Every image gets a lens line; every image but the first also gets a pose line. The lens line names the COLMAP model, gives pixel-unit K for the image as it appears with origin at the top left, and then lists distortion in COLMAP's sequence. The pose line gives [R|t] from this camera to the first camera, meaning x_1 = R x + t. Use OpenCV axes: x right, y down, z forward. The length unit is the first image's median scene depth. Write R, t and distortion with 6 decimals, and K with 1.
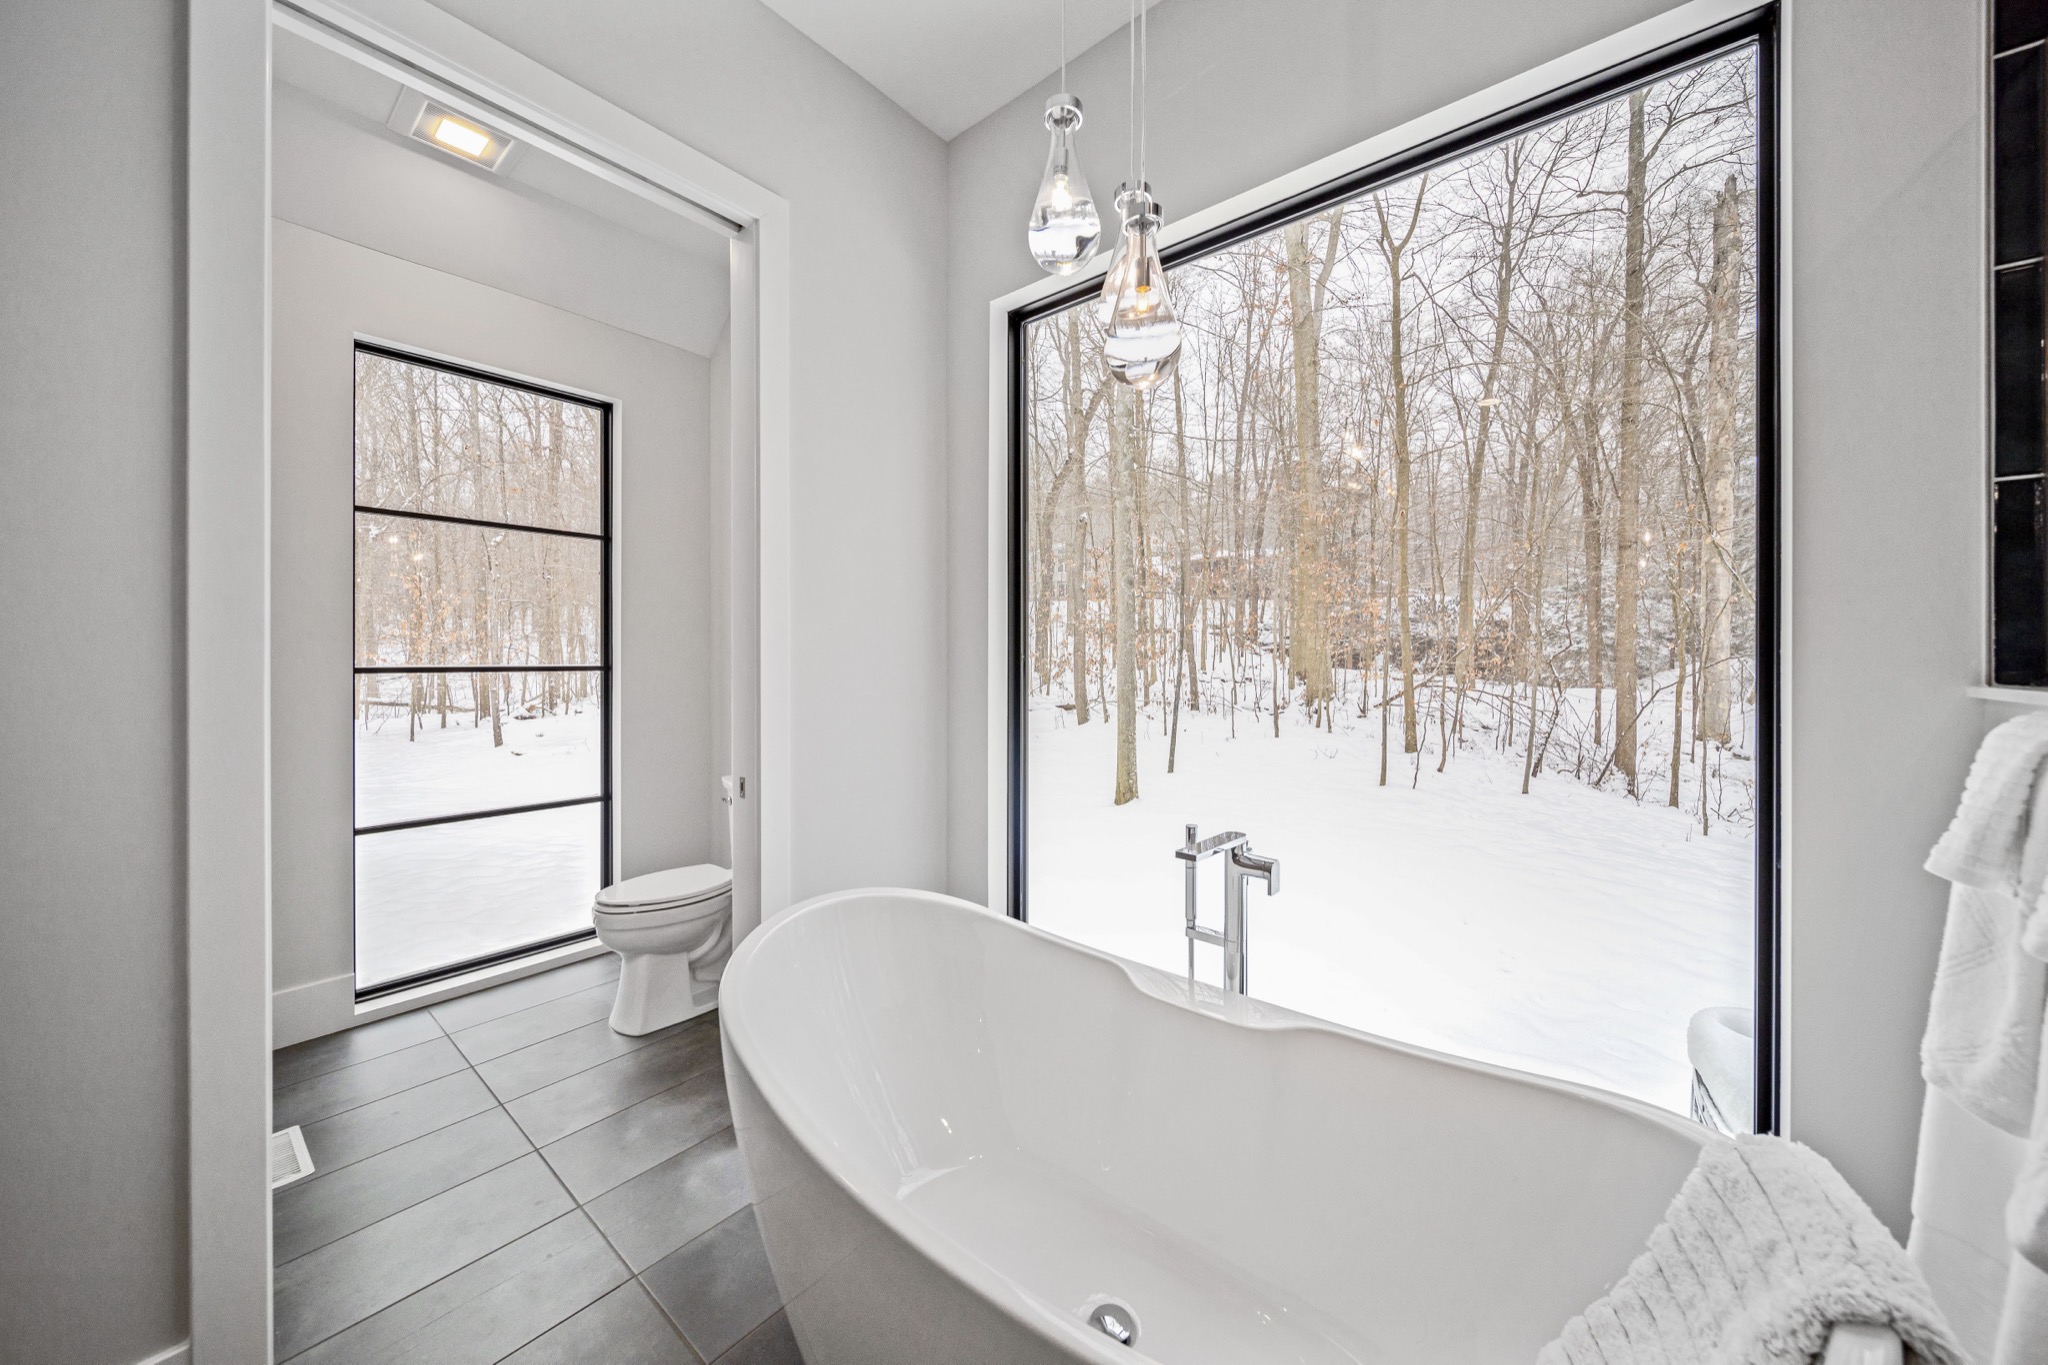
lens RADIAL K [[714.8, 0, 1024.7], [0, 714.8, 671.3], [0, 0, 1]] dist [-0.000240, -0.001209]
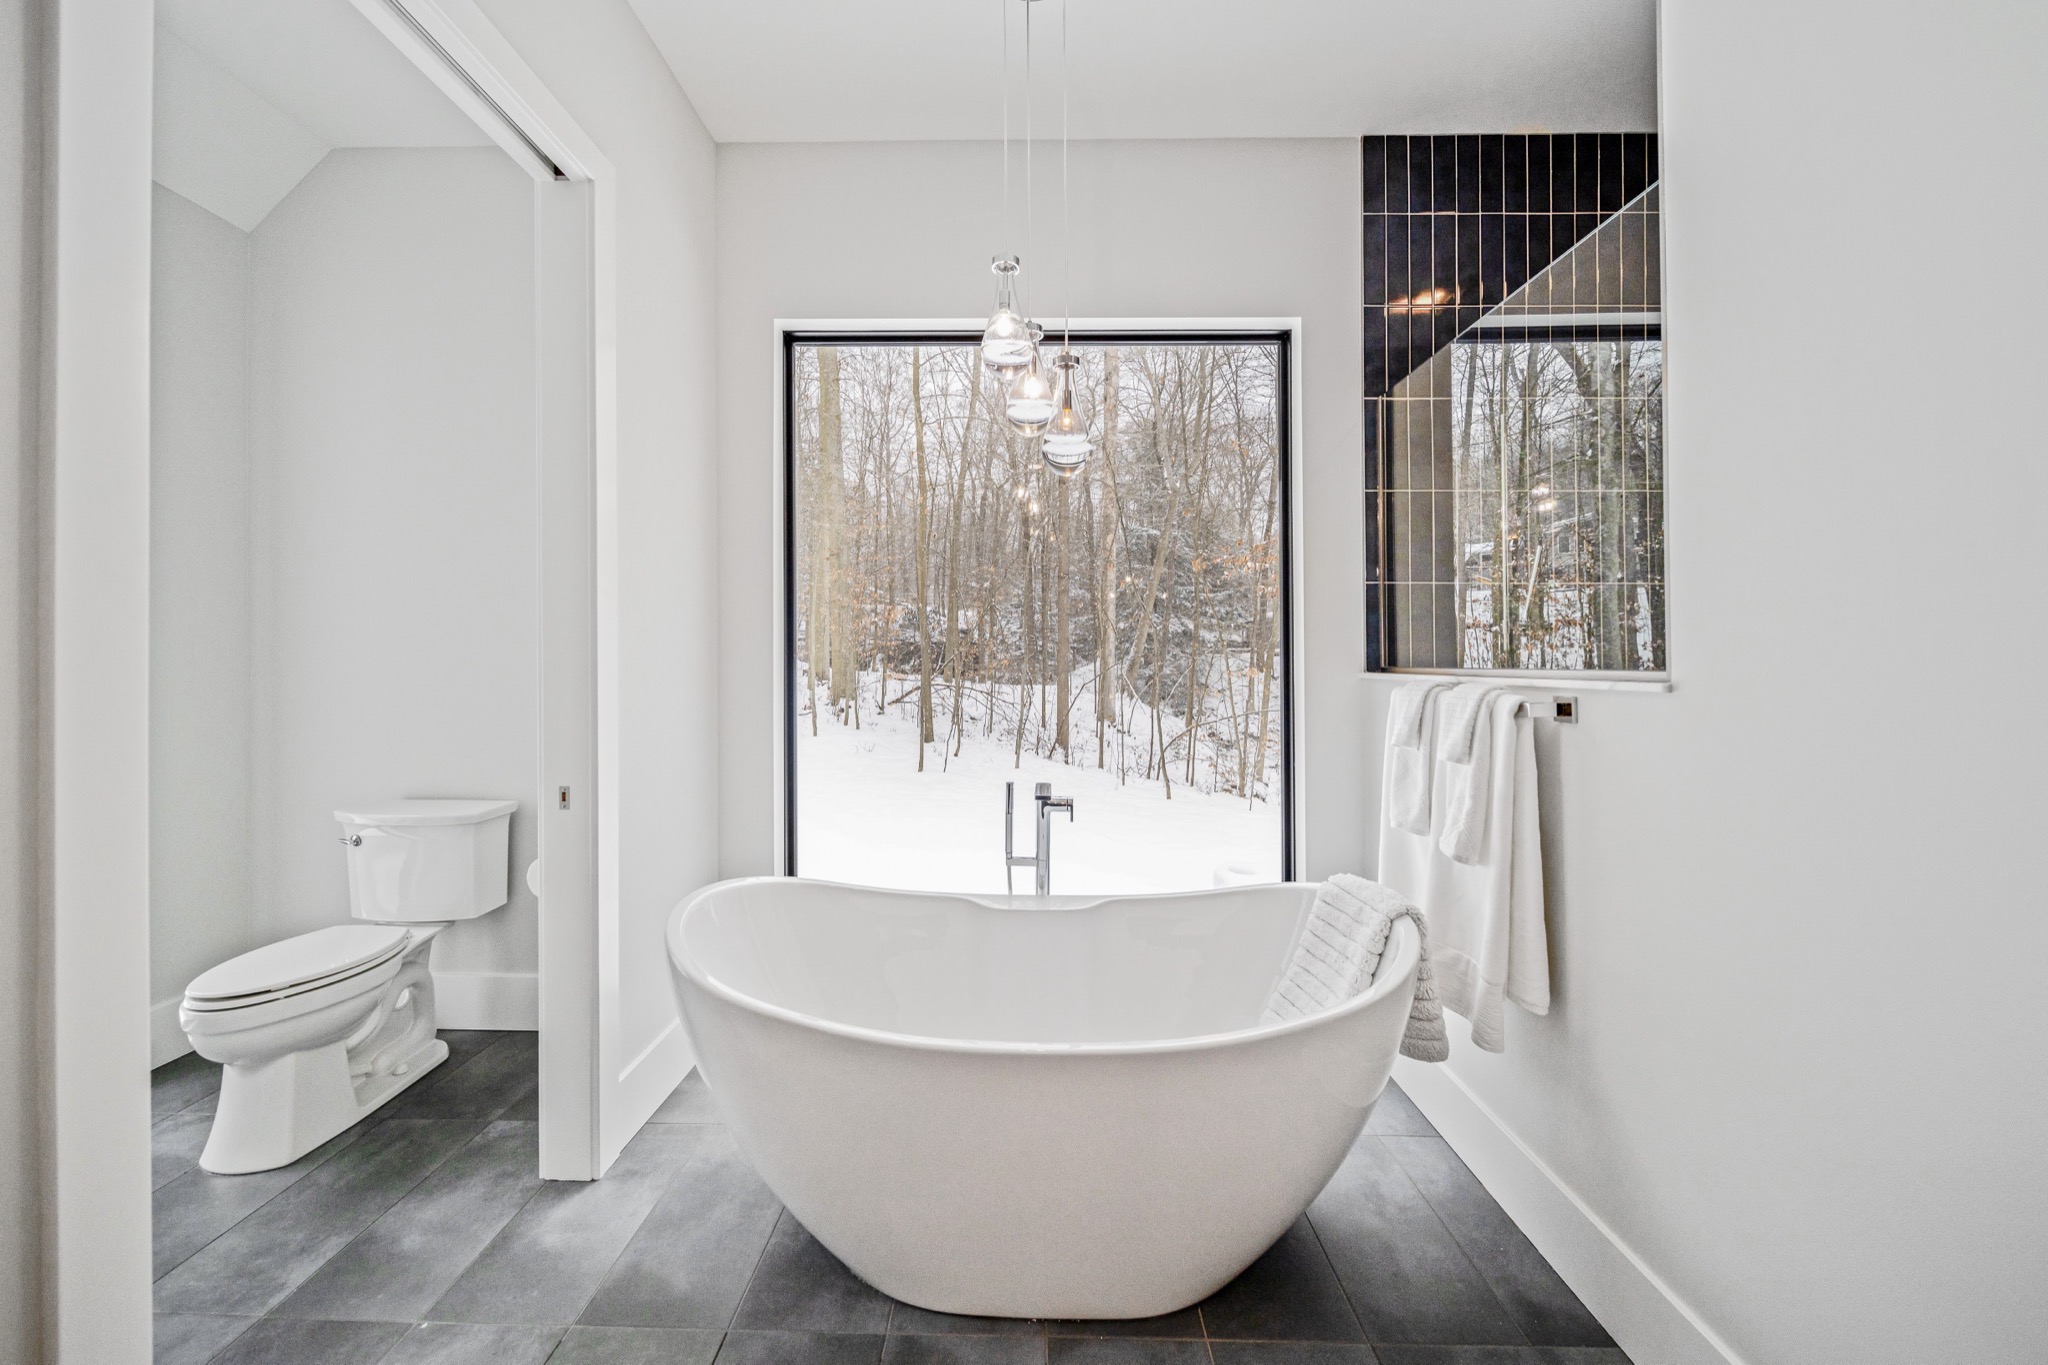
lens RADIAL K [[714.8, 0, 1028.3], [0, 714.8, 670.3], [0, 0, 1]] dist [-0.000240, -0.001209]
pose [[0.784907, -0.003157, 0.619605, -0.389523], [0.005597, 0.999982, -0.001995, 0.005016], [-0.619588, 0.005034, 0.784911, -0.054624]]
